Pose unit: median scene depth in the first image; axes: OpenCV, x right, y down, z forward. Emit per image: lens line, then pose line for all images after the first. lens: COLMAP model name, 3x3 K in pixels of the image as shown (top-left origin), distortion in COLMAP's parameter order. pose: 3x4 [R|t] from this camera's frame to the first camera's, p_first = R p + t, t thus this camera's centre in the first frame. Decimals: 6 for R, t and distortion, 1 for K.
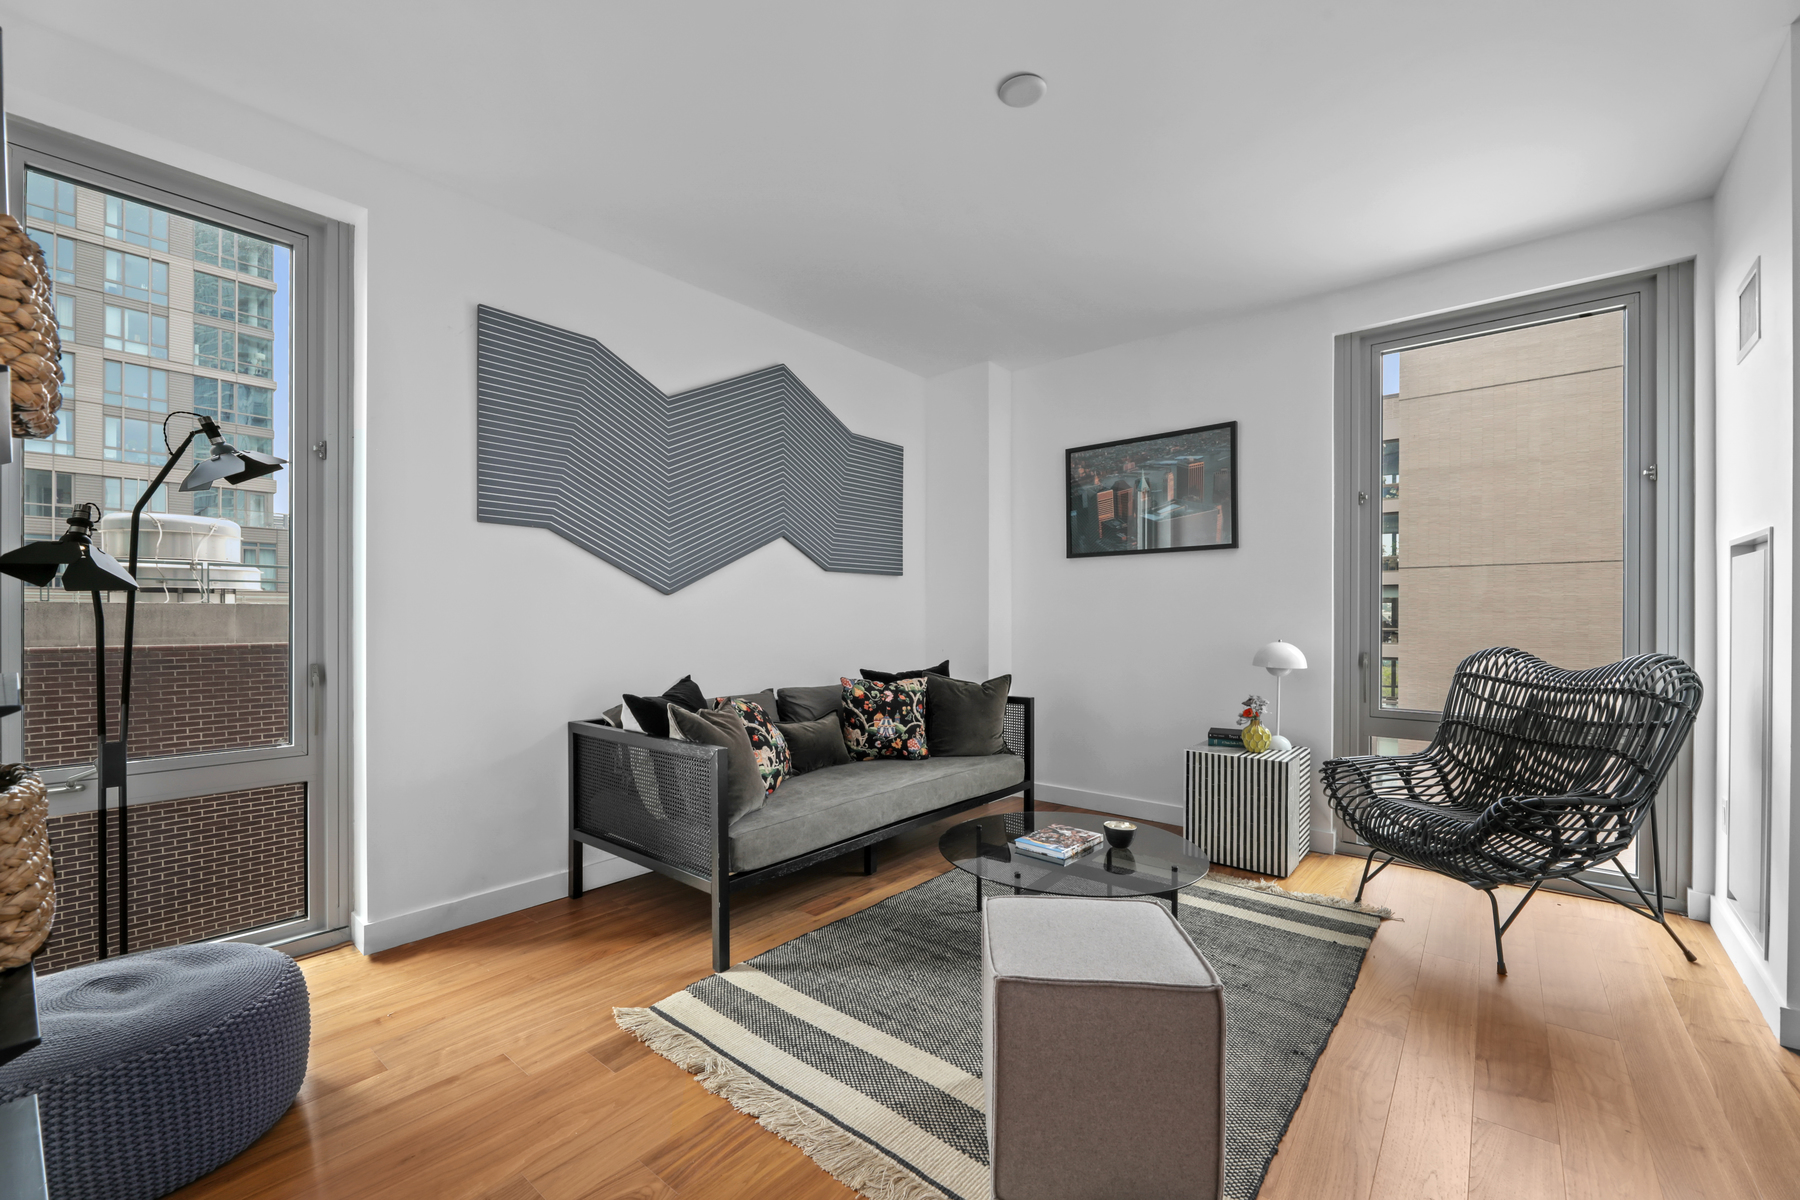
lens RADIAL K [[732.4, 0, 873.1], [0, 732.4, 625.5], [0, 0, 1]] dist [0.000576, -0.003073]
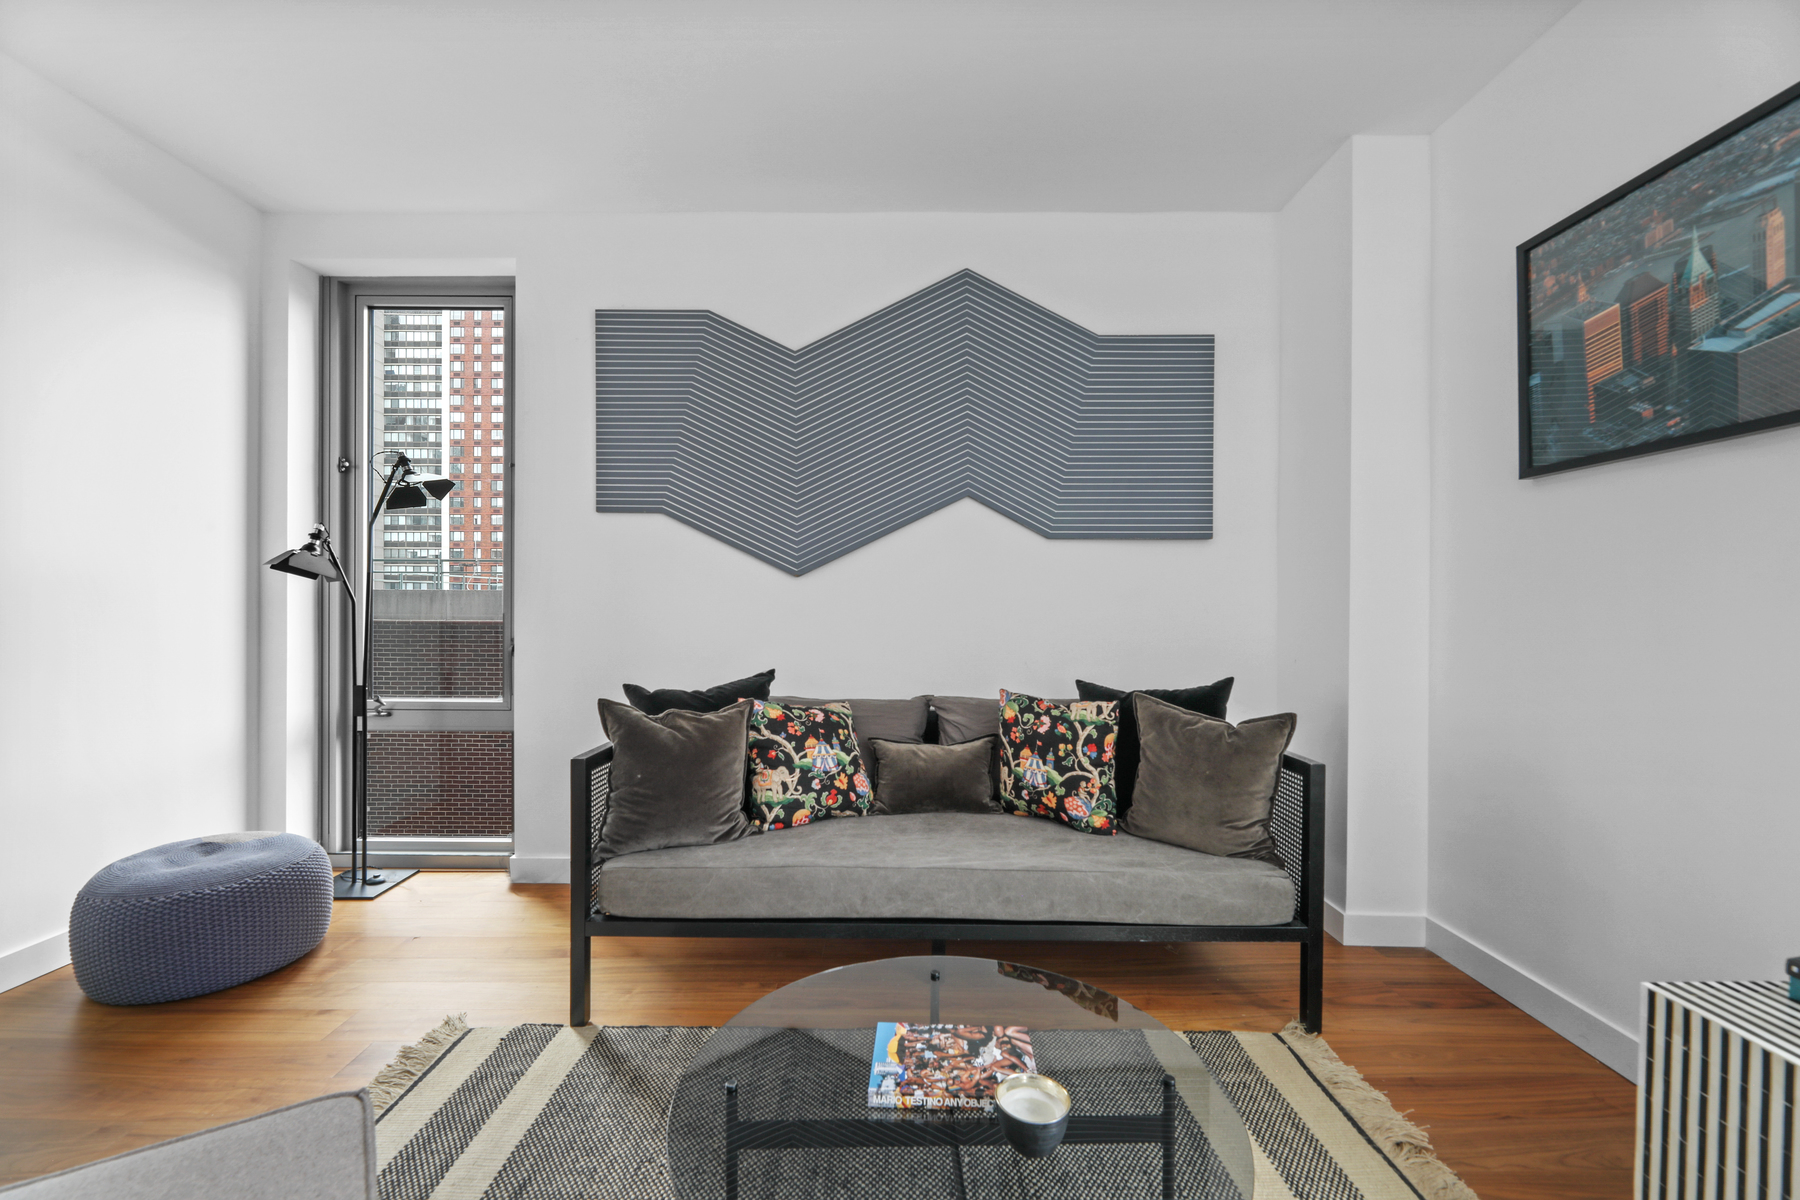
lens RADIAL K [[732.4, 0, 890.3], [0, 732.4, 613.3], [0, 0, 1]] dist [0.000576, -0.003073]
pose [[0.655147, 0.014267, -0.755366, 0.422622], [-0.014342, 0.999876, 0.006446, -0.004711], [0.755365, 0.006610, 0.655271, 0.467520]]
